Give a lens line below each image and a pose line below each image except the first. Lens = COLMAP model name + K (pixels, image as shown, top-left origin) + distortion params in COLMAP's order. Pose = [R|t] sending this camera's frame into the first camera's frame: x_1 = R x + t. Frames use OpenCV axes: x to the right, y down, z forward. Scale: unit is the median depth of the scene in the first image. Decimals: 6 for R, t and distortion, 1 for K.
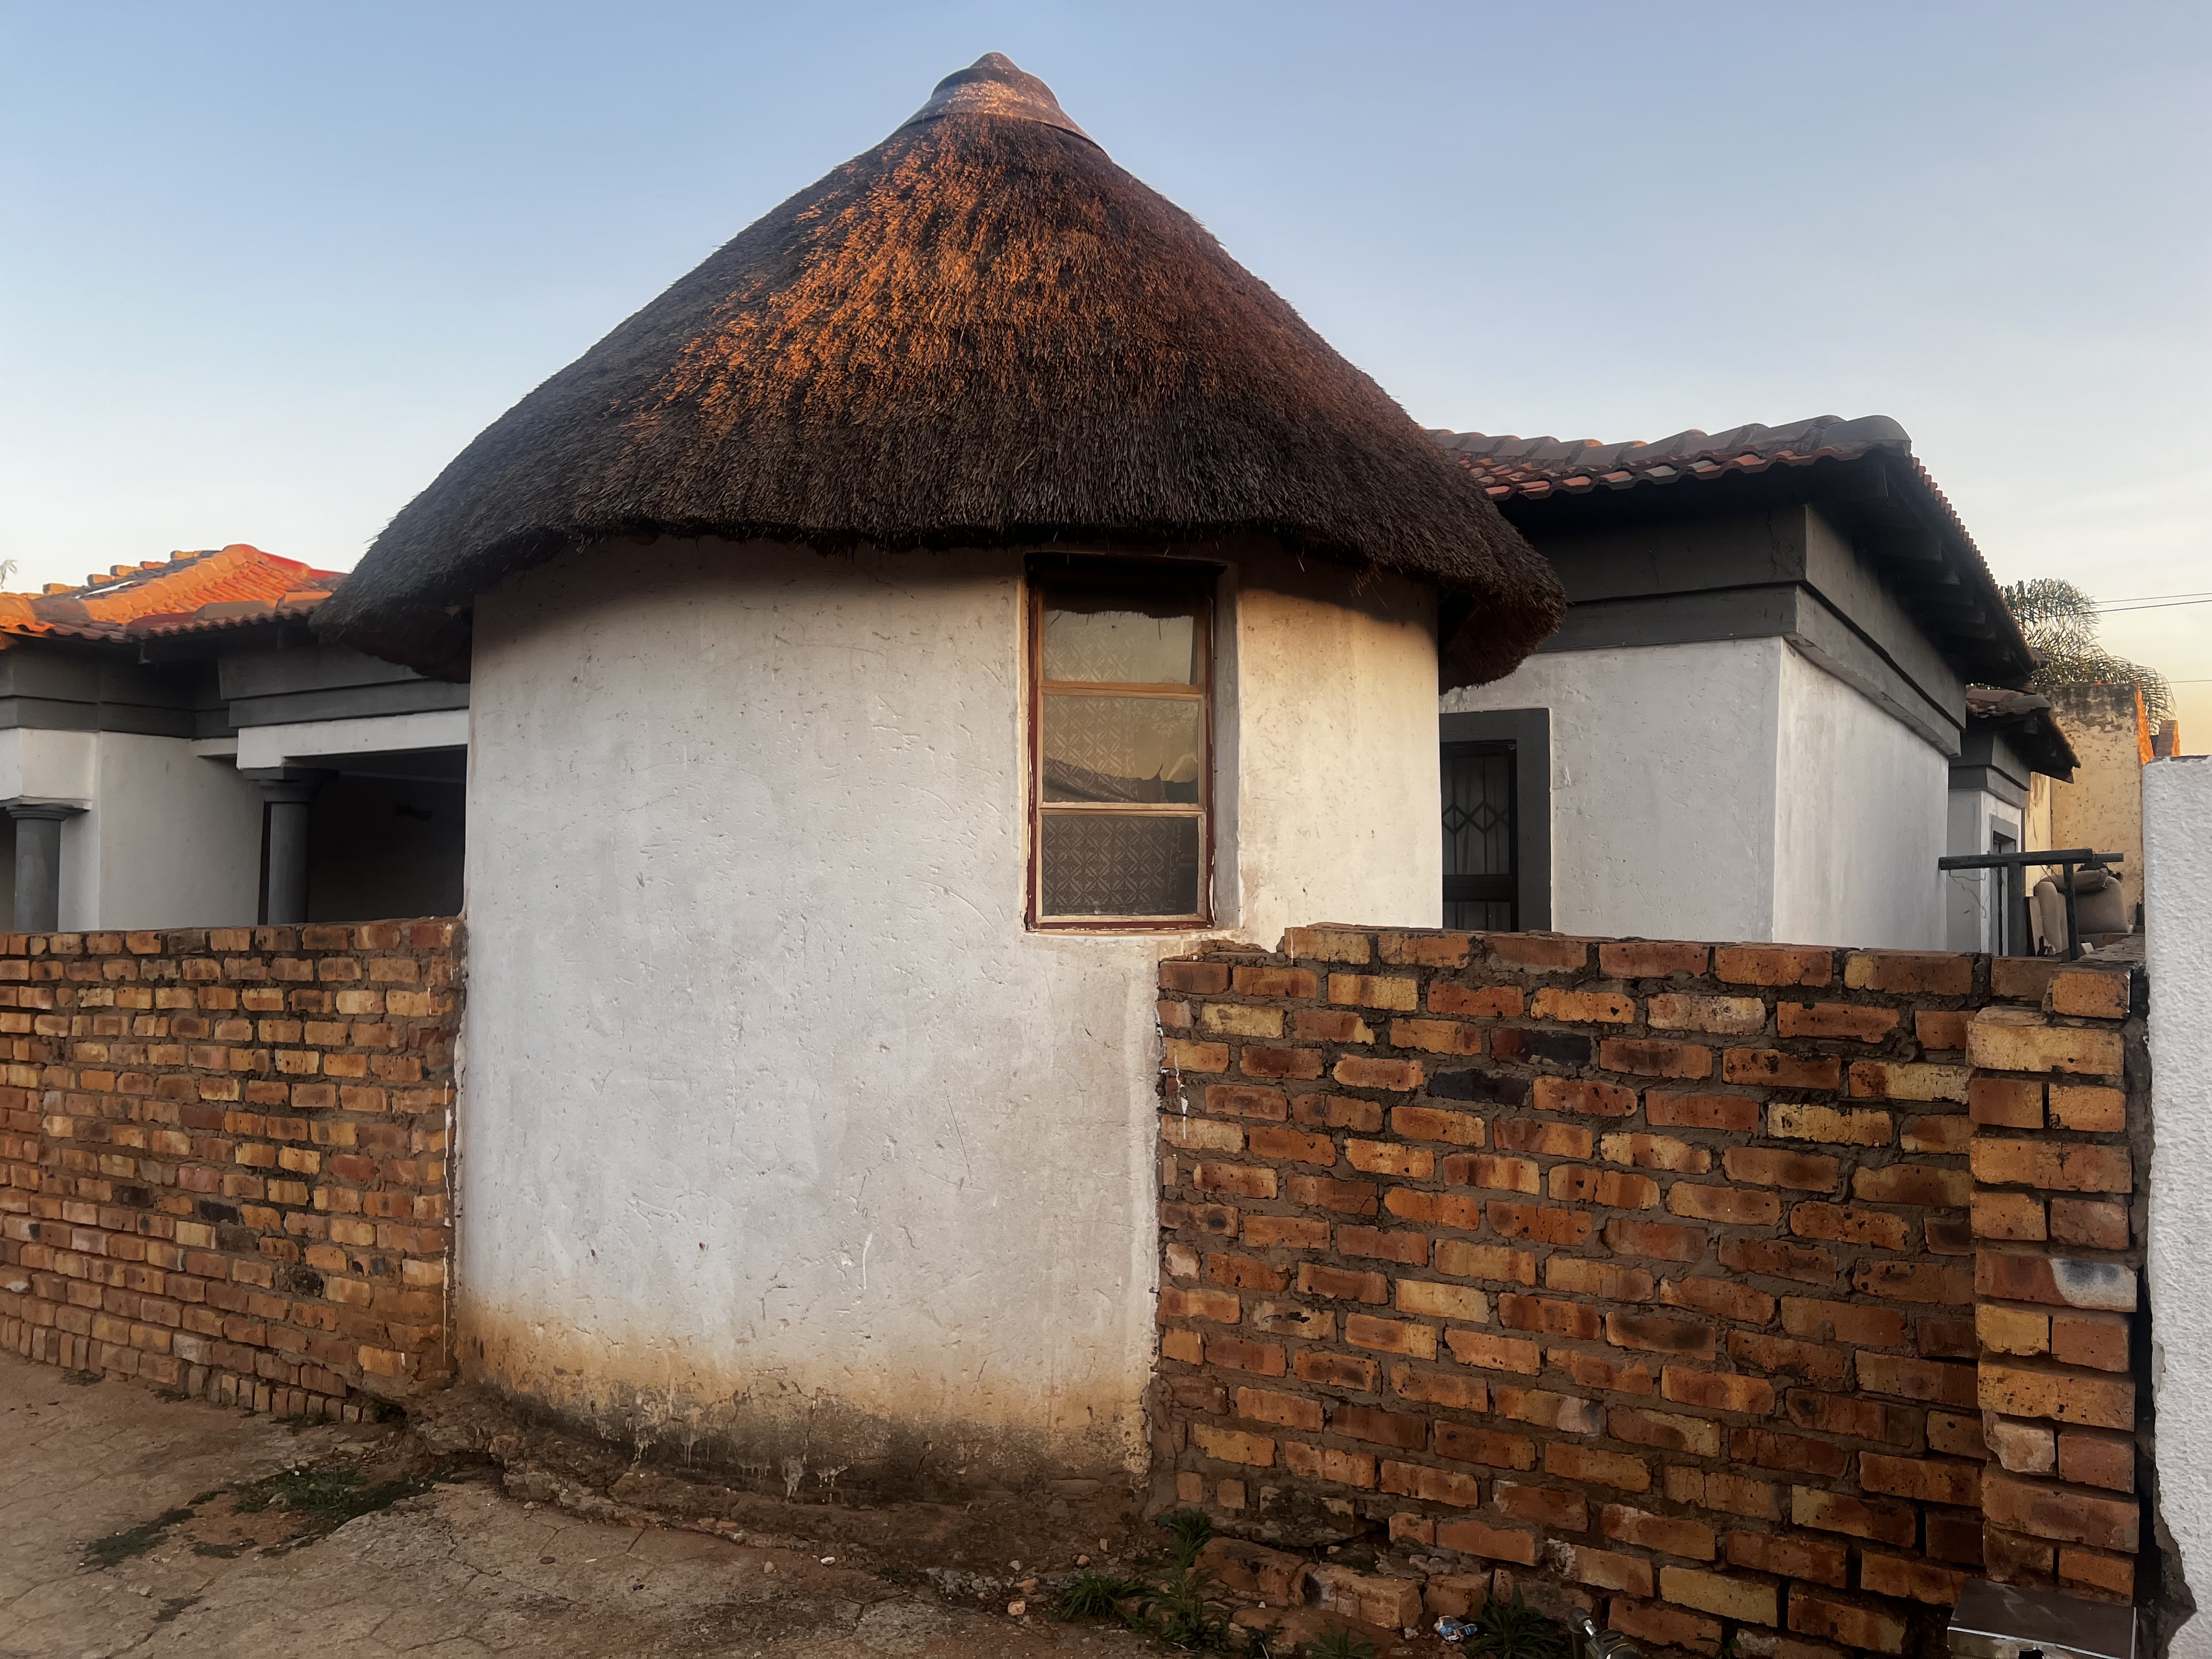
lens RADIAL K [[1656.9, 0, 1130.2], [0, 1656.9, 827.1], [0, 0, 1]] dist [0.056064, -0.066480]
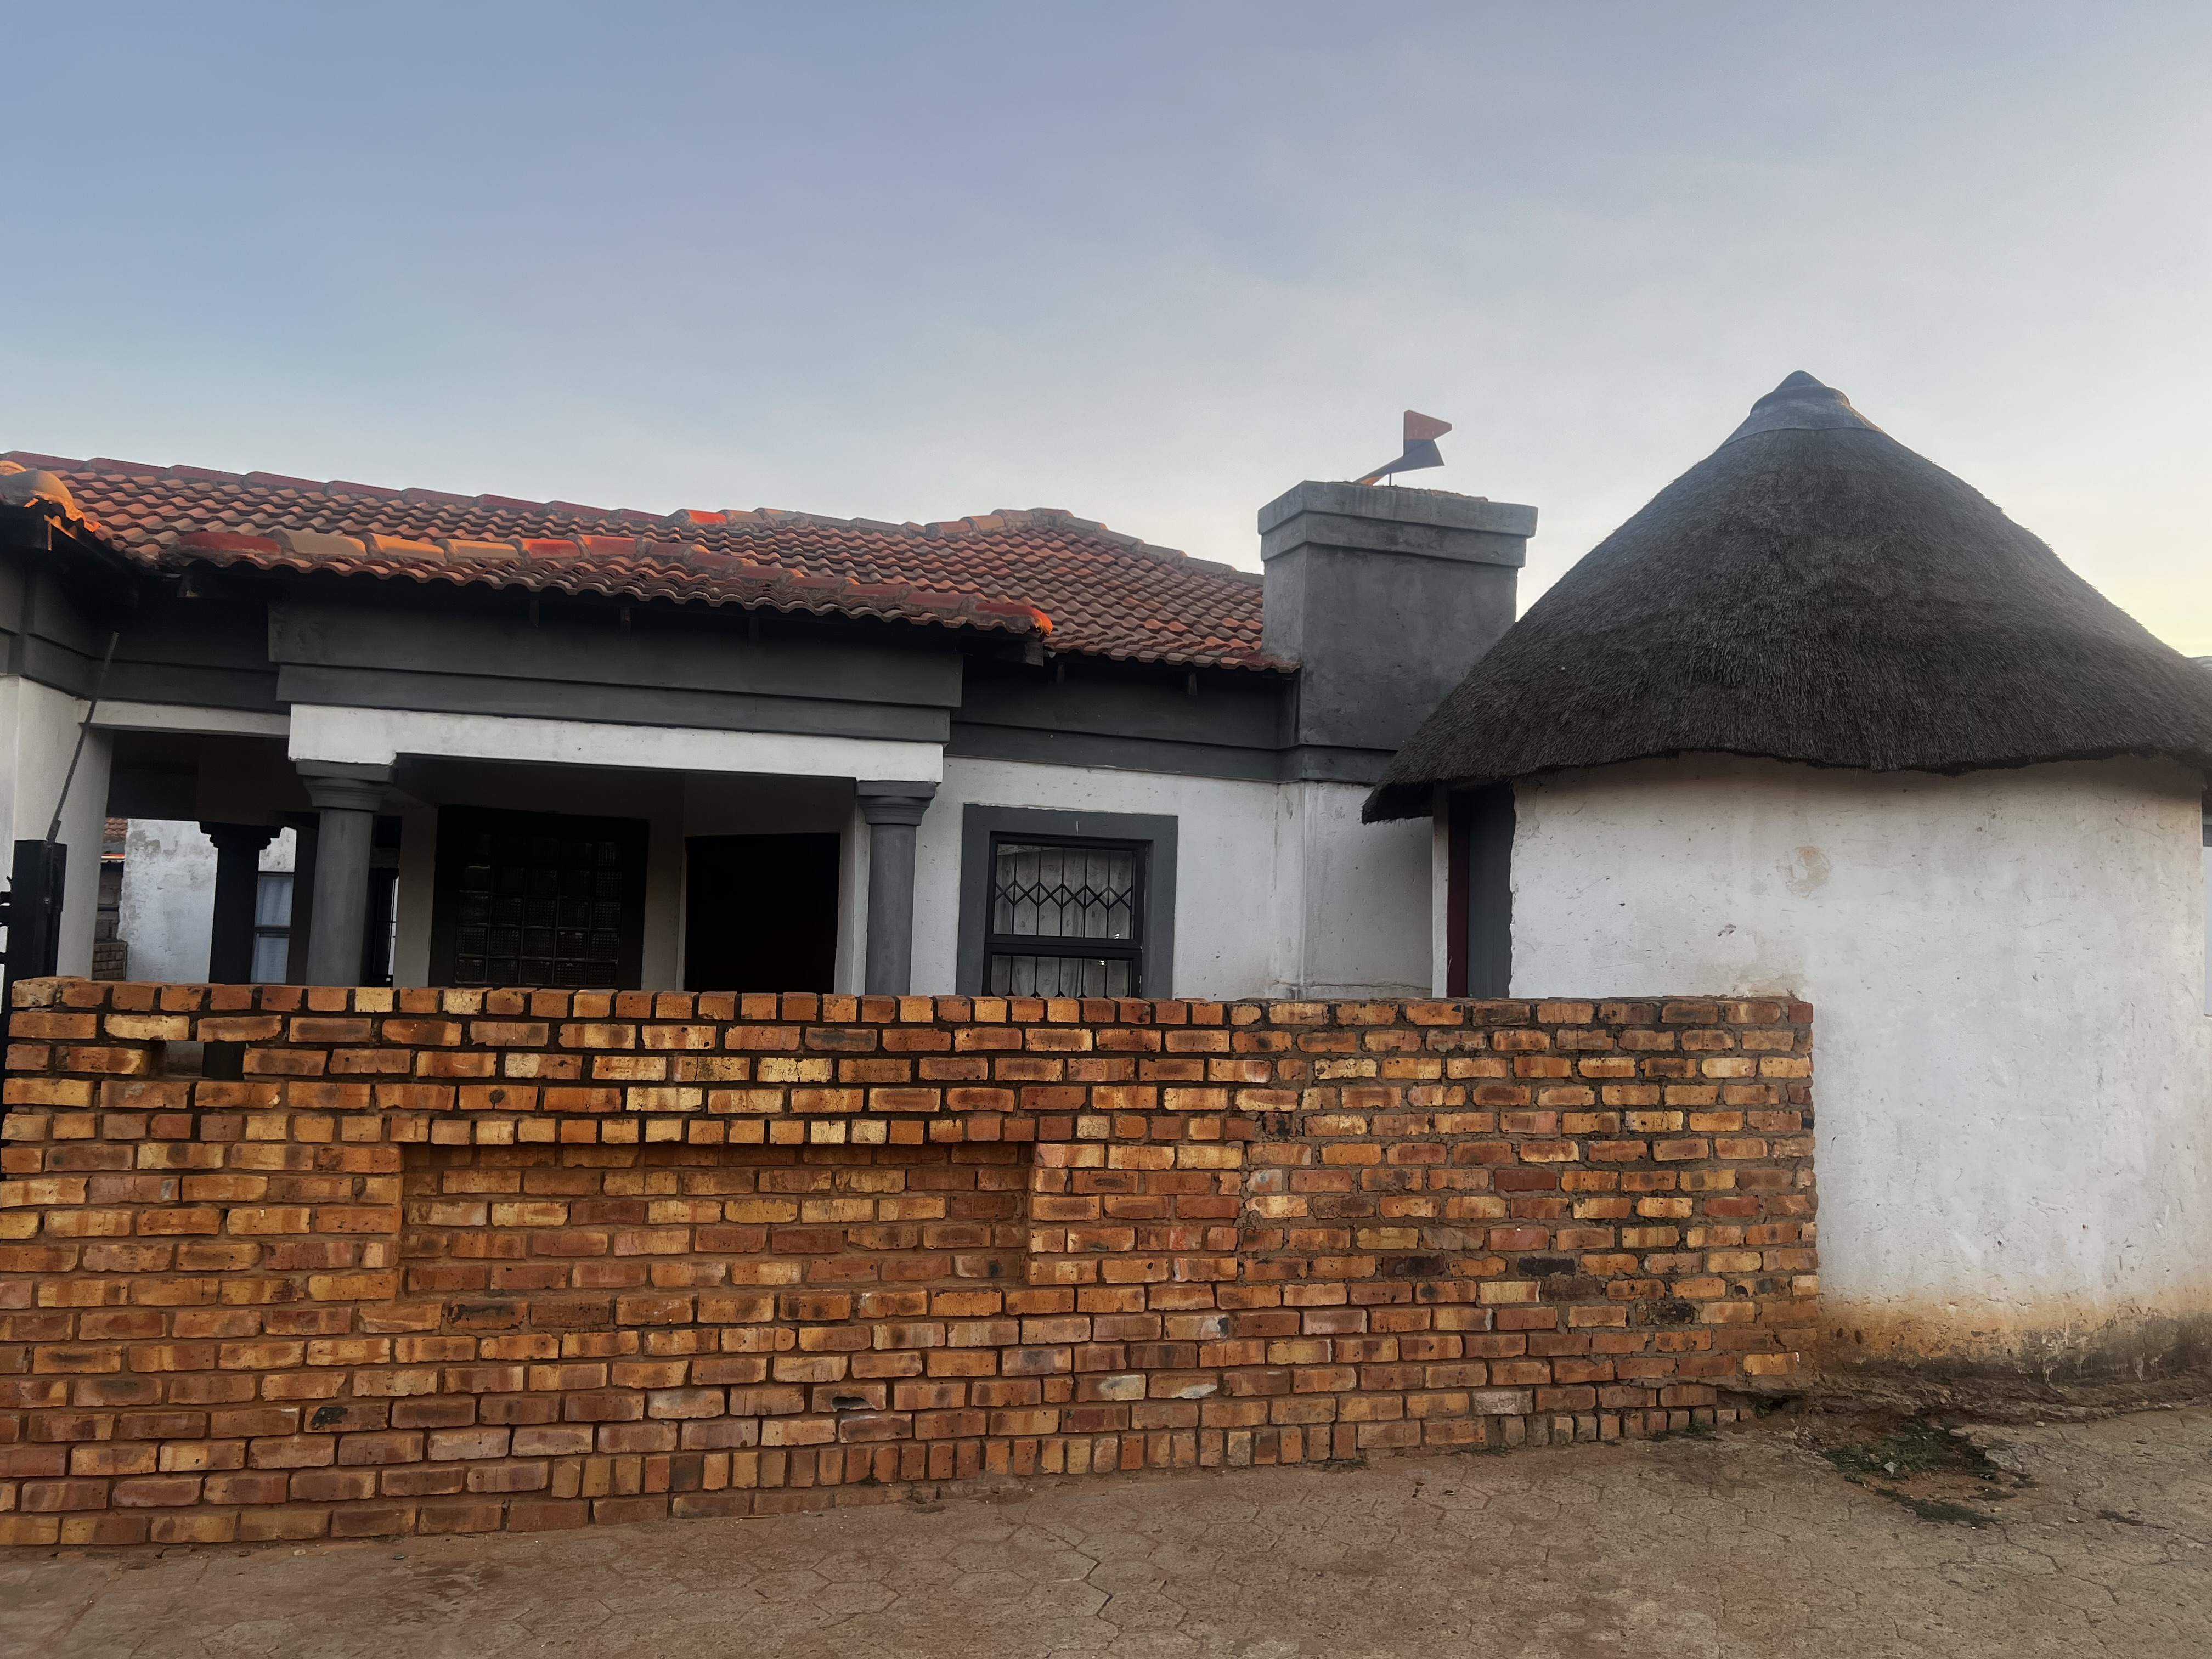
lens RADIAL K [[1656.9, 0, 1123.3], [0, 1656.9, 830.0], [0, 0, 1]] dist [0.056064, -0.066480]
pose [[0.704269, 0.074788, 0.705983, -1.660948], [-0.059301, 0.997158, -0.046476, 0.017229], [-0.707452, -0.009133, 0.706702, 0.478483]]
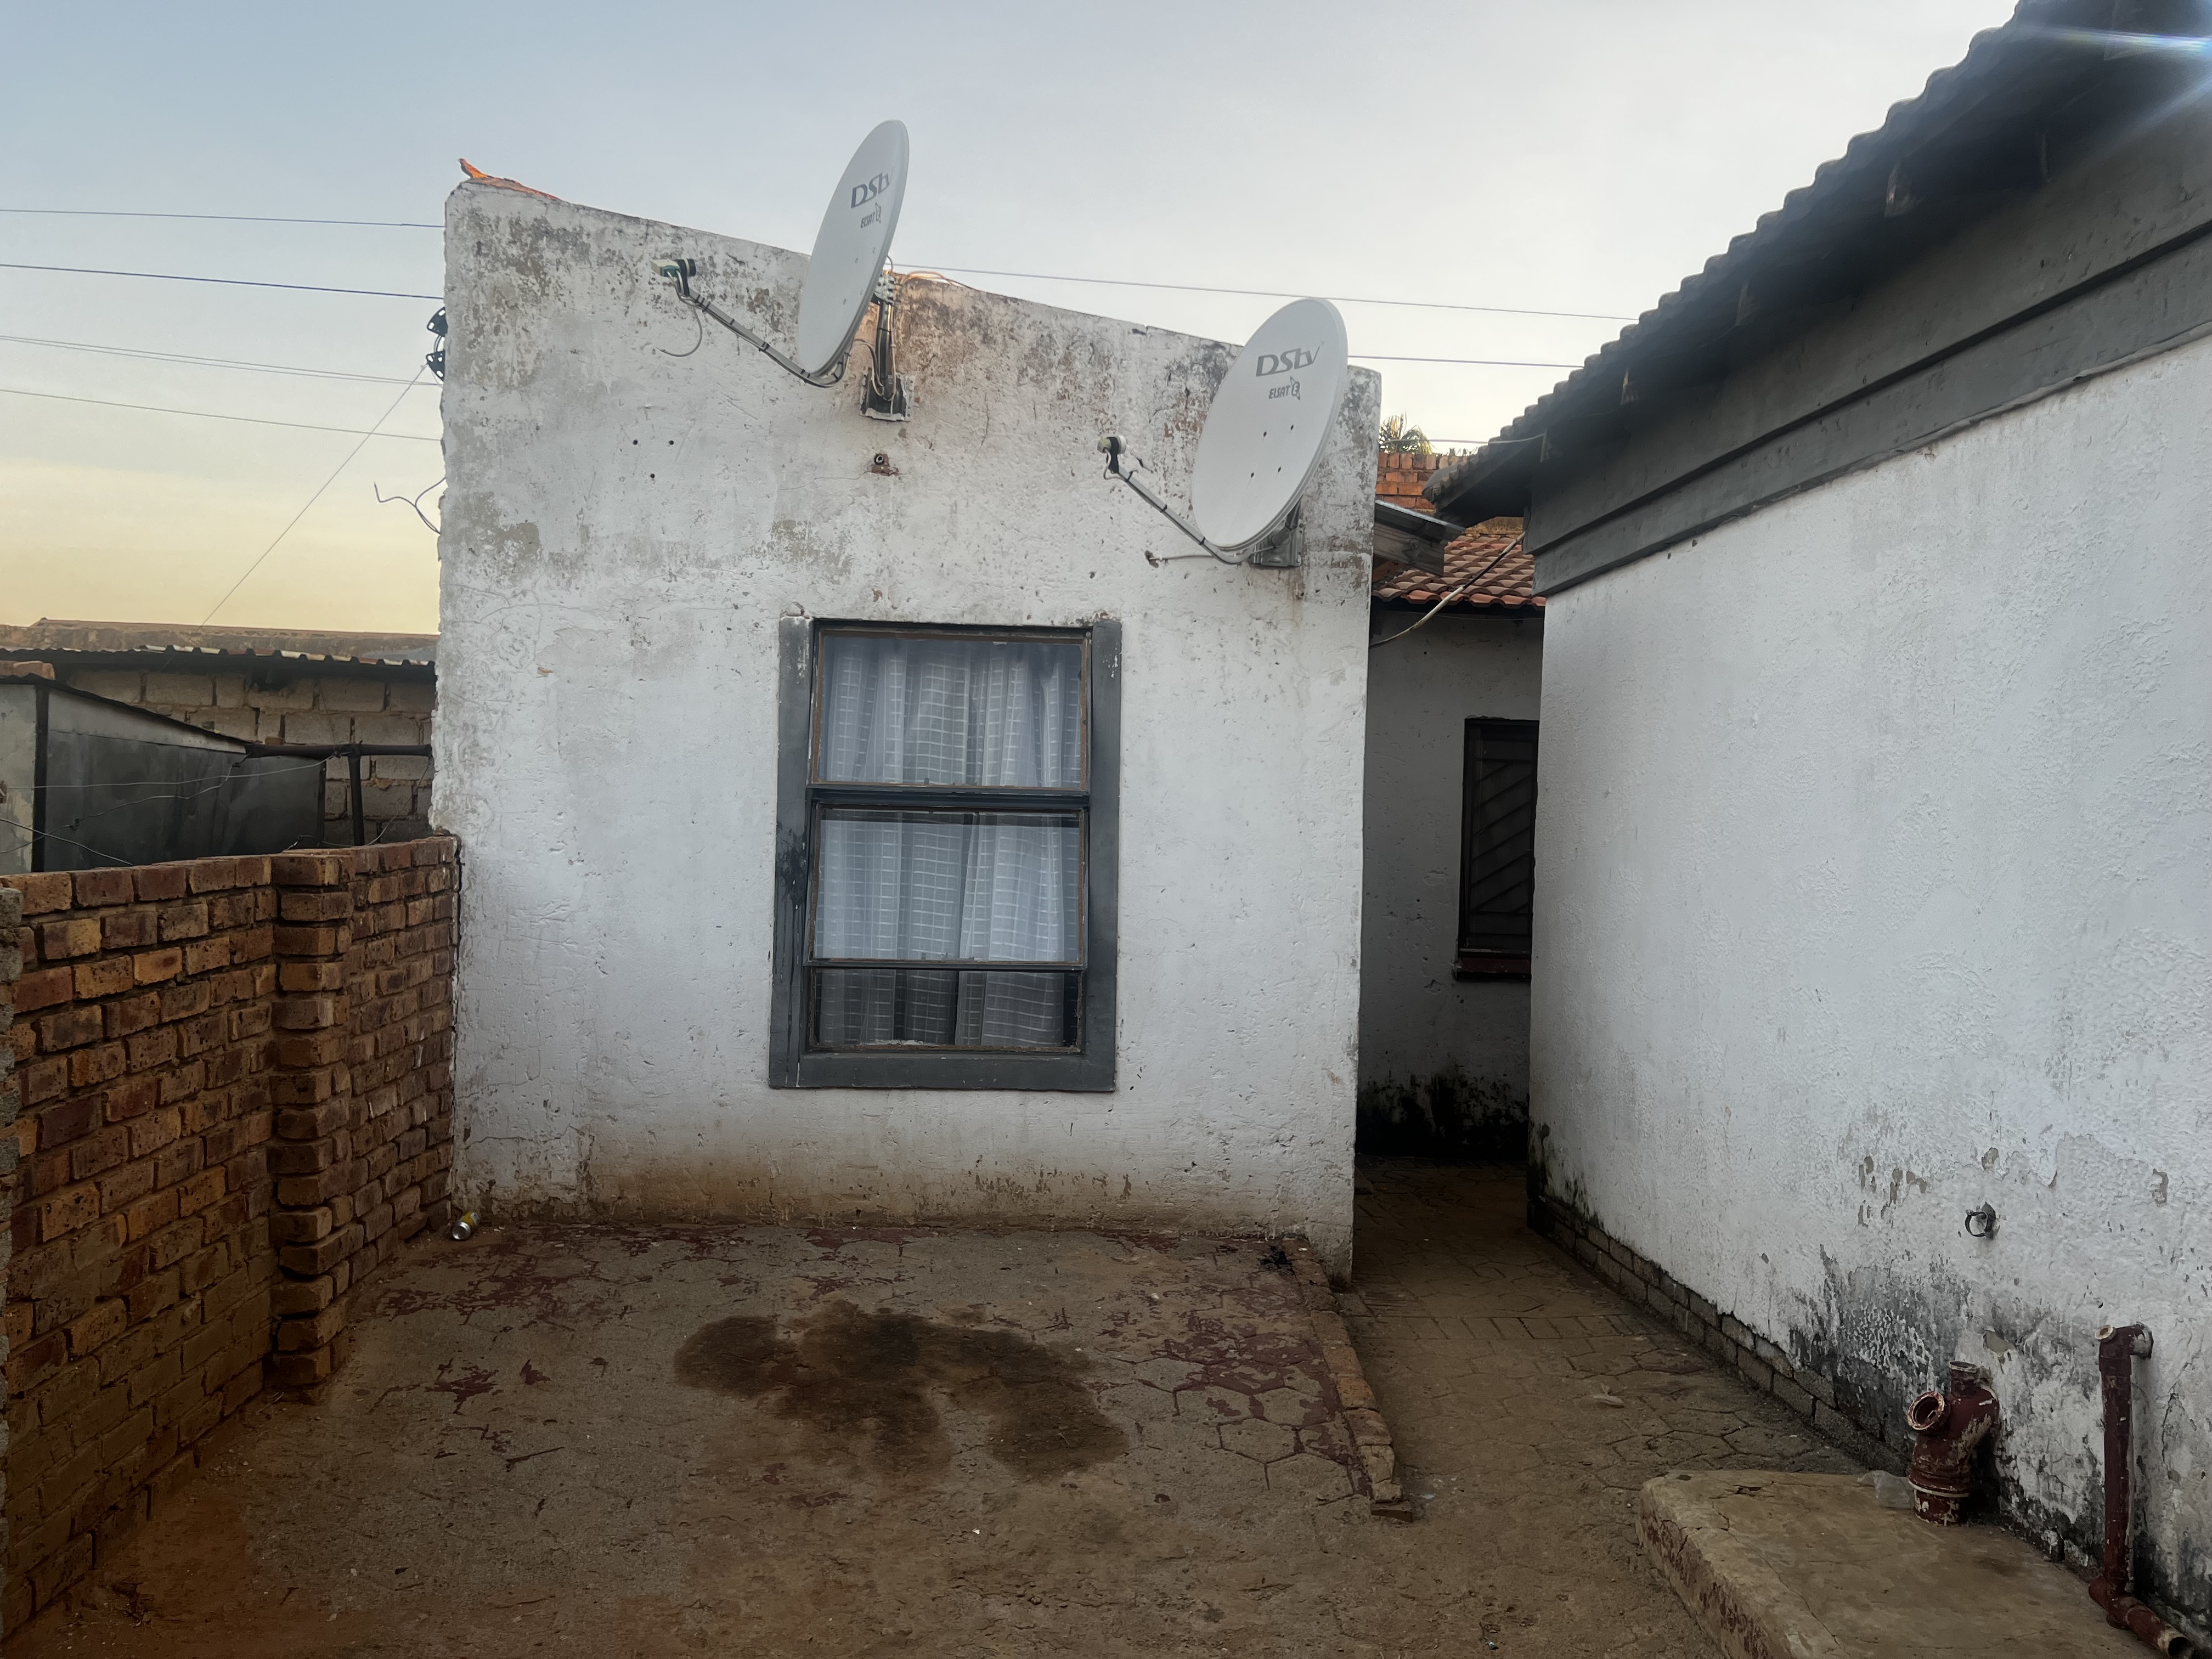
lens RADIAL K [[1656.9, 0, 1109.9], [0, 1656.9, 822.5], [0, 0, 1]] dist [0.056064, -0.066480]
pose [[0.805308, 0.018255, 0.592575, -0.915809], [-0.050586, 0.997996, 0.038002, 0.142216], [-0.590694, -0.060579, 0.804618, 3.395298]]
